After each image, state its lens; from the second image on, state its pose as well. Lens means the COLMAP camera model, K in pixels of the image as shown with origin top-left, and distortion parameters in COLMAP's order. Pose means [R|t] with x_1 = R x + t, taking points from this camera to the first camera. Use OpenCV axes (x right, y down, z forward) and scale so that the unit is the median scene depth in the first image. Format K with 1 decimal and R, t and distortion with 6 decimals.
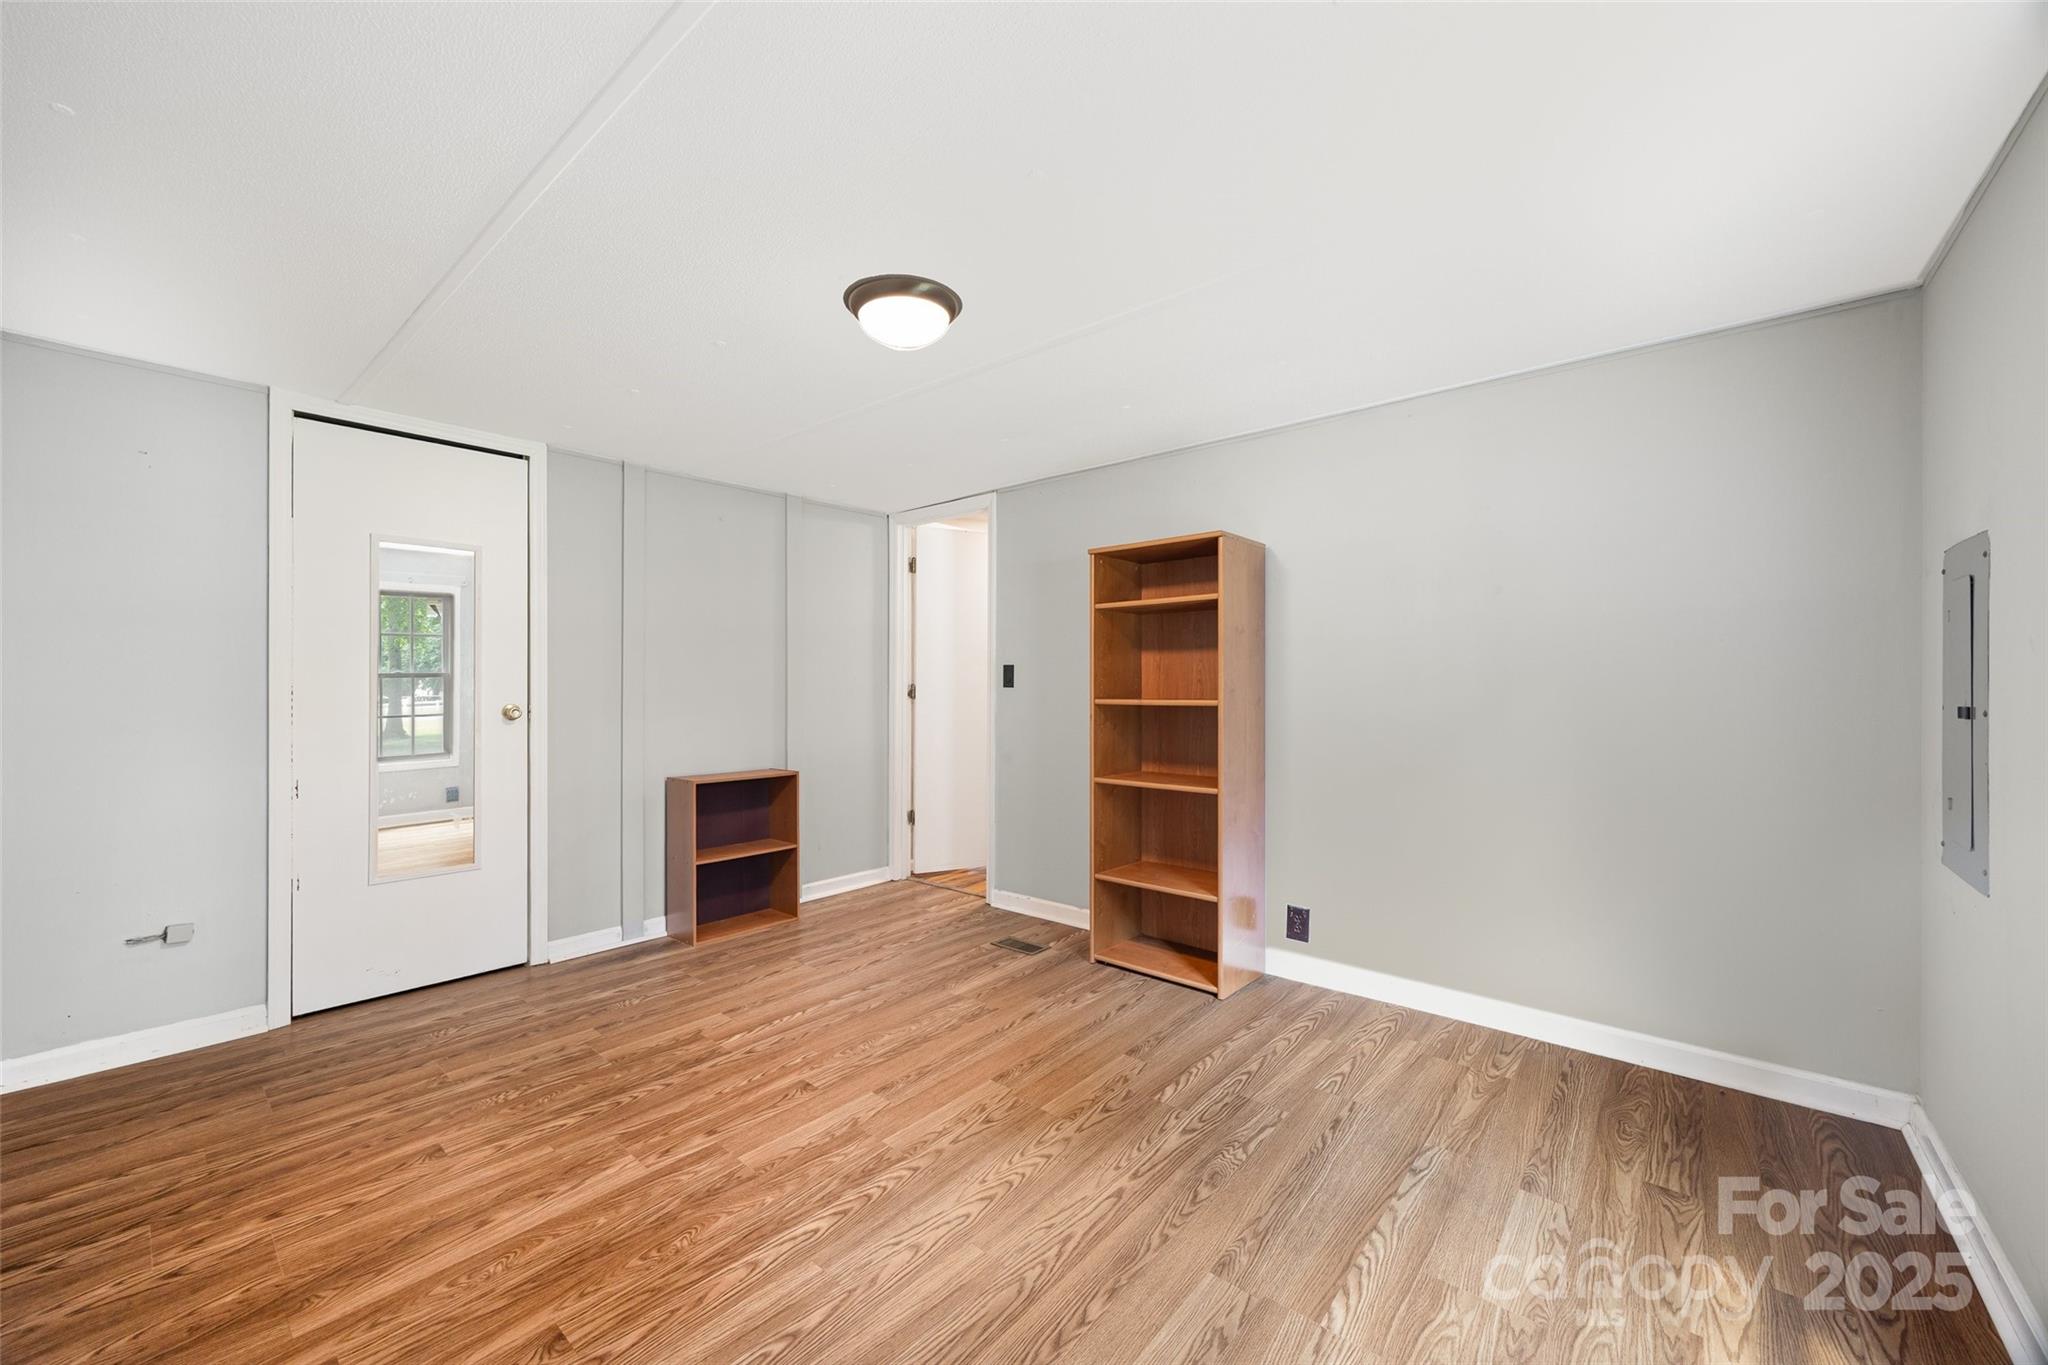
lens RADIAL K [[785.3, 0, 1021.0], [0, 785.3, 678.4], [0, 0, 1]] dist [-0.004878, -0.001440]
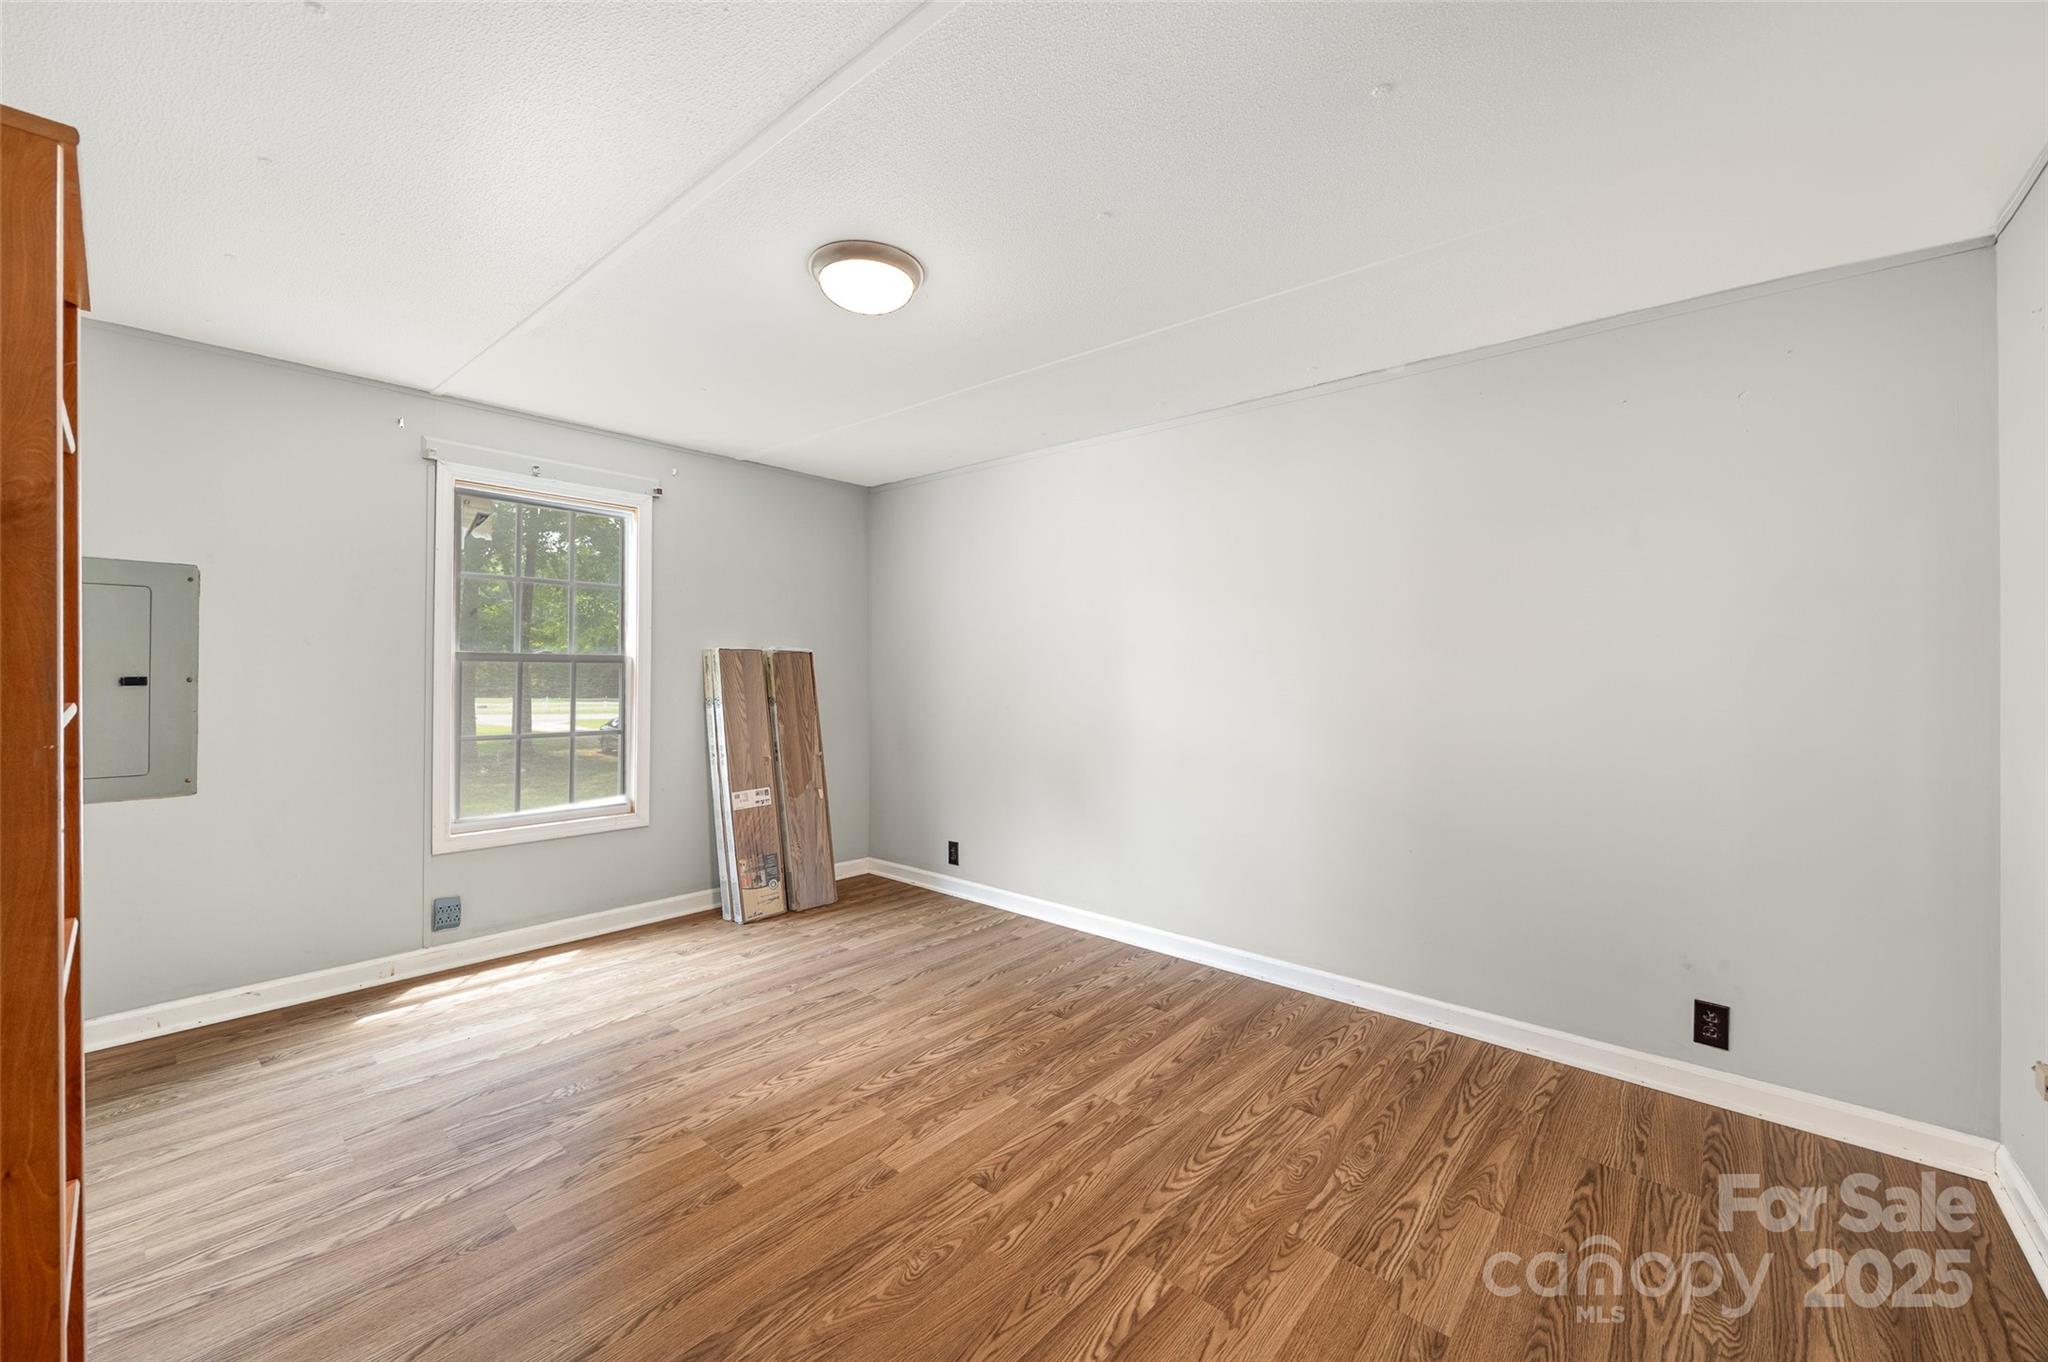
lens RADIAL K [[785.3, 0, 1026.6], [0, 785.3, 671.9], [0, 0, 1]] dist [-0.004878, -0.001440]
pose [[-0.999948, -0.006894, -0.007502, -0.348515], [-0.006905, 0.999975, 0.001446, 0.013012], [0.007492, 0.001498, -0.999971, 2.021100]]
